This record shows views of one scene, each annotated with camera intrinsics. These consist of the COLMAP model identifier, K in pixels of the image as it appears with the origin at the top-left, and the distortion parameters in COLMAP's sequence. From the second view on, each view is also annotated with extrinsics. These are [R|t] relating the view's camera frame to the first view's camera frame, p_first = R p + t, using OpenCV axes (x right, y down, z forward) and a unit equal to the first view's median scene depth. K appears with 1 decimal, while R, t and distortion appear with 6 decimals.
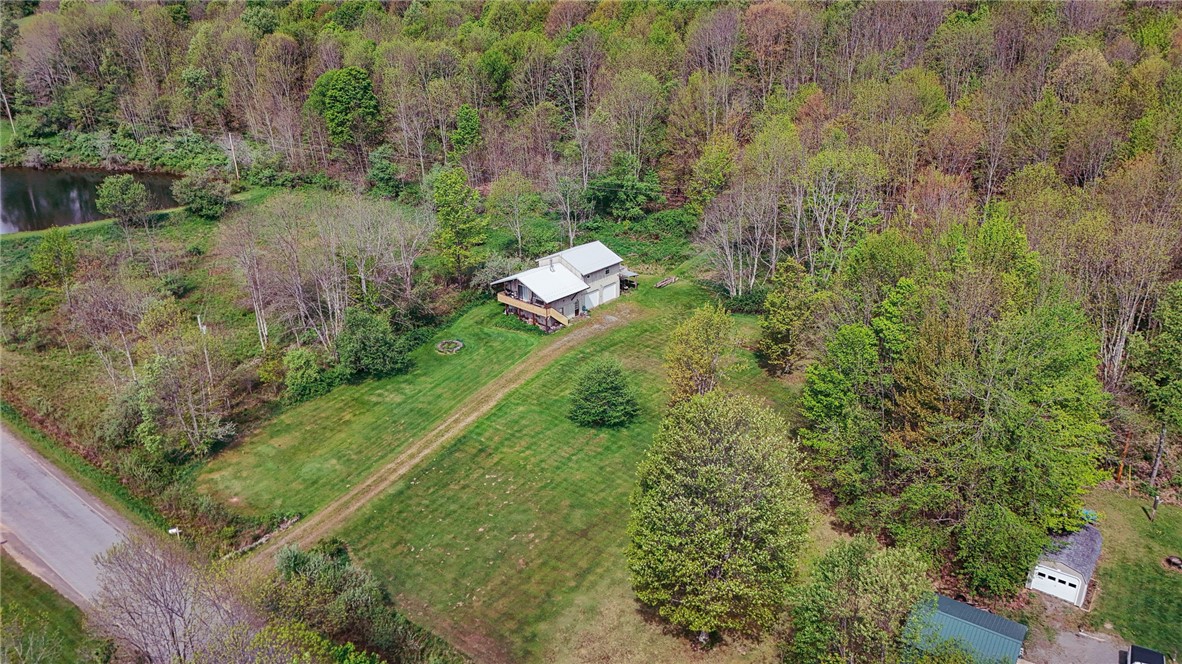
lens RADIAL K [[865.8, 0, 591.1], [0, 865.8, 333.3], [0, 0, 1]] dist [-0.002593, -0.000045]
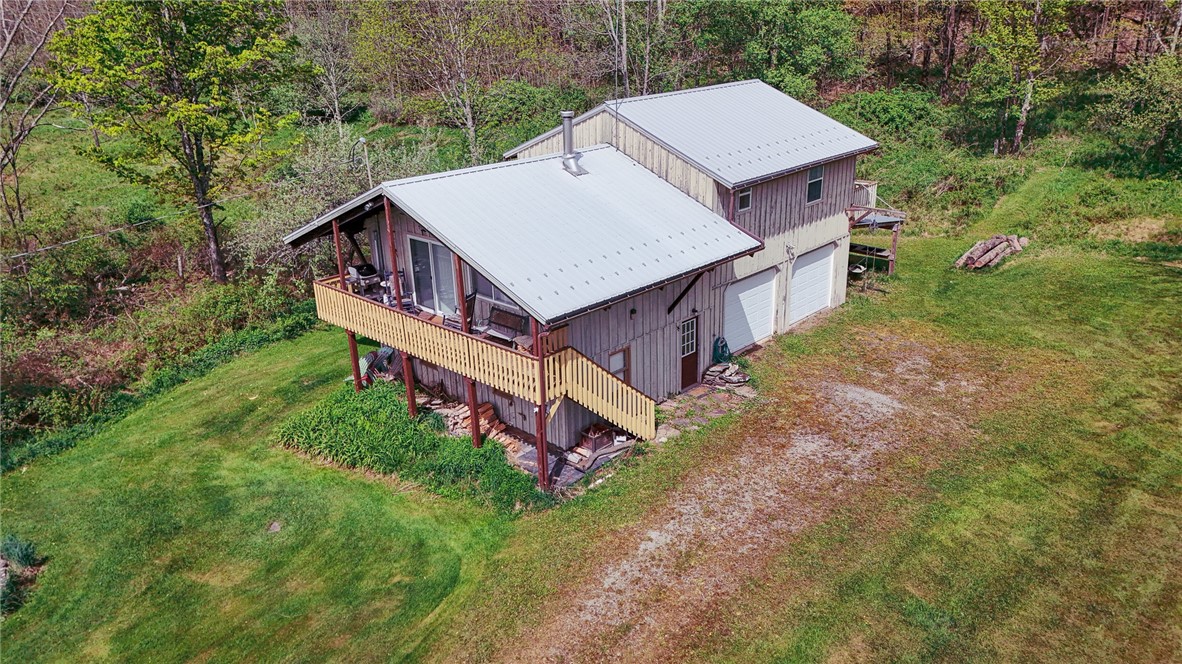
lens RADIAL K [[860.5, 0, 596.9], [0, 860.5, 329.9], [0, 0, 1]] dist [0.032534, -0.016051]
pose [[0.999812, -0.007338, -0.017953, -0.036537], [0.006434, 0.998734, -0.049882, -0.024423], [0.018296, 0.049757, 0.998594, 0.809730]]
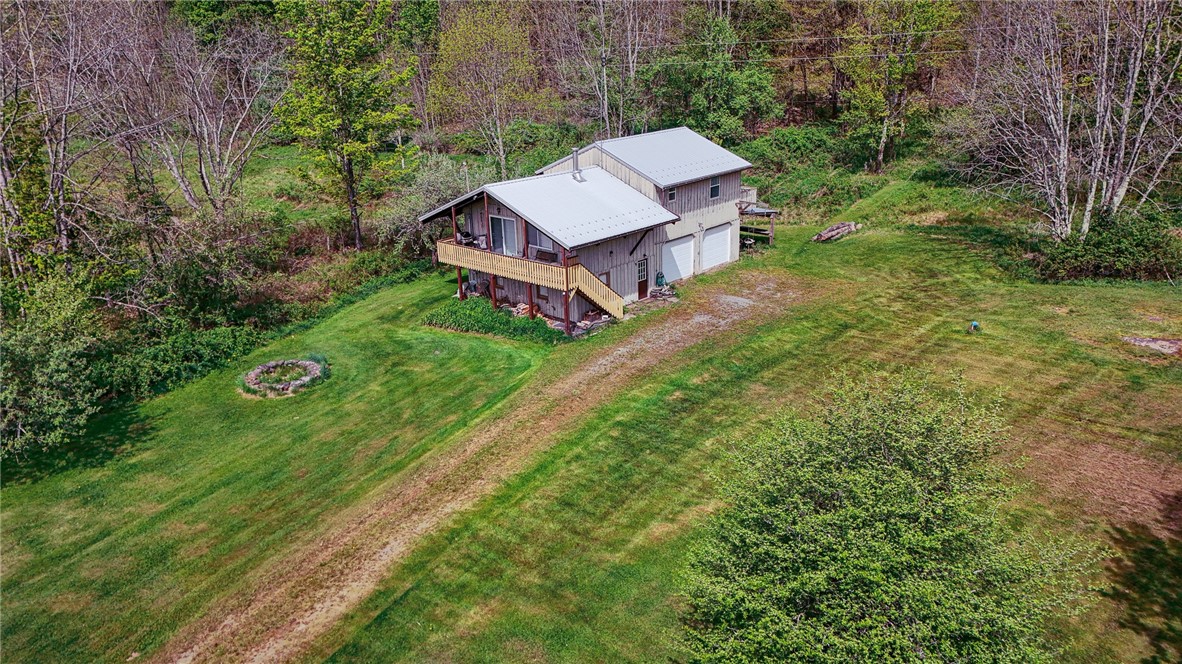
lens RADIAL K [[860.5, 0, 588.9], [0, 860.5, 335.4], [0, 0, 1]] dist [0.032534, -0.016051]
pose [[0.999843, -0.015394, -0.008805, -0.038669], [0.014734, 0.997391, -0.070675, 0.023800], [0.009870, 0.070534, 0.997461, 0.635115]]
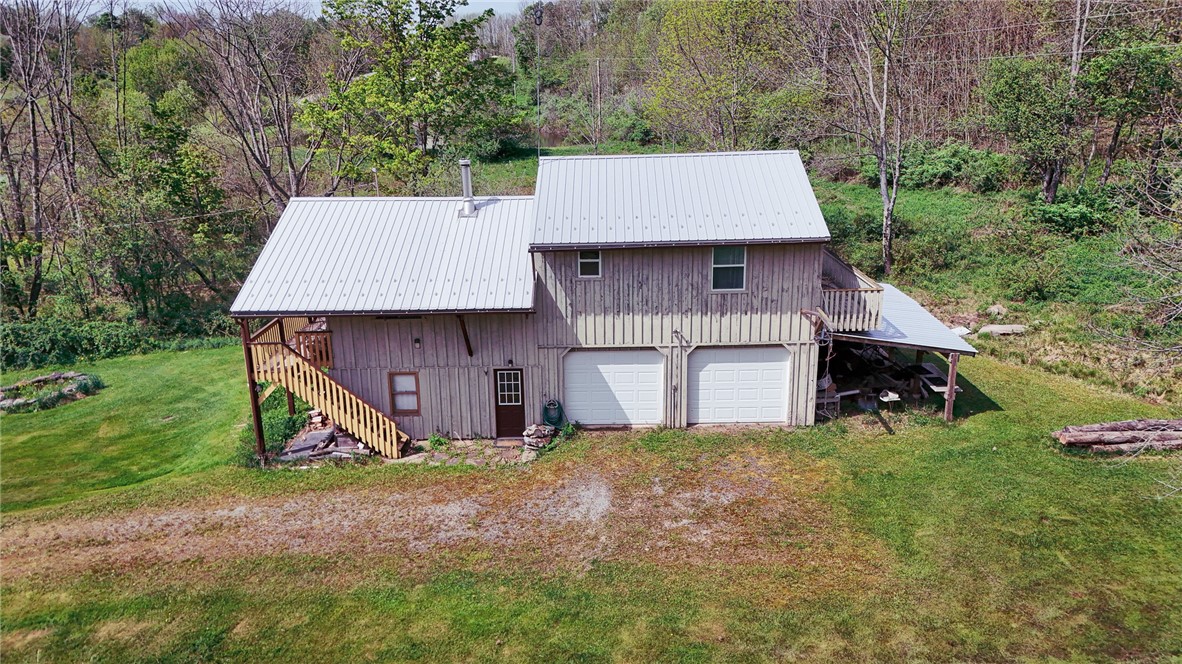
lens RADIAL K [[860.5, 0, 593.1], [0, 860.5, 325.2], [0, 0, 1]] dist [0.032534, -0.016051]
pose [[0.688161, 0.203395, -0.696466, 0.145030], [-0.286043, 0.958213, -0.002797, -0.053599], [0.666794, 0.201144, 0.717584, 0.879108]]
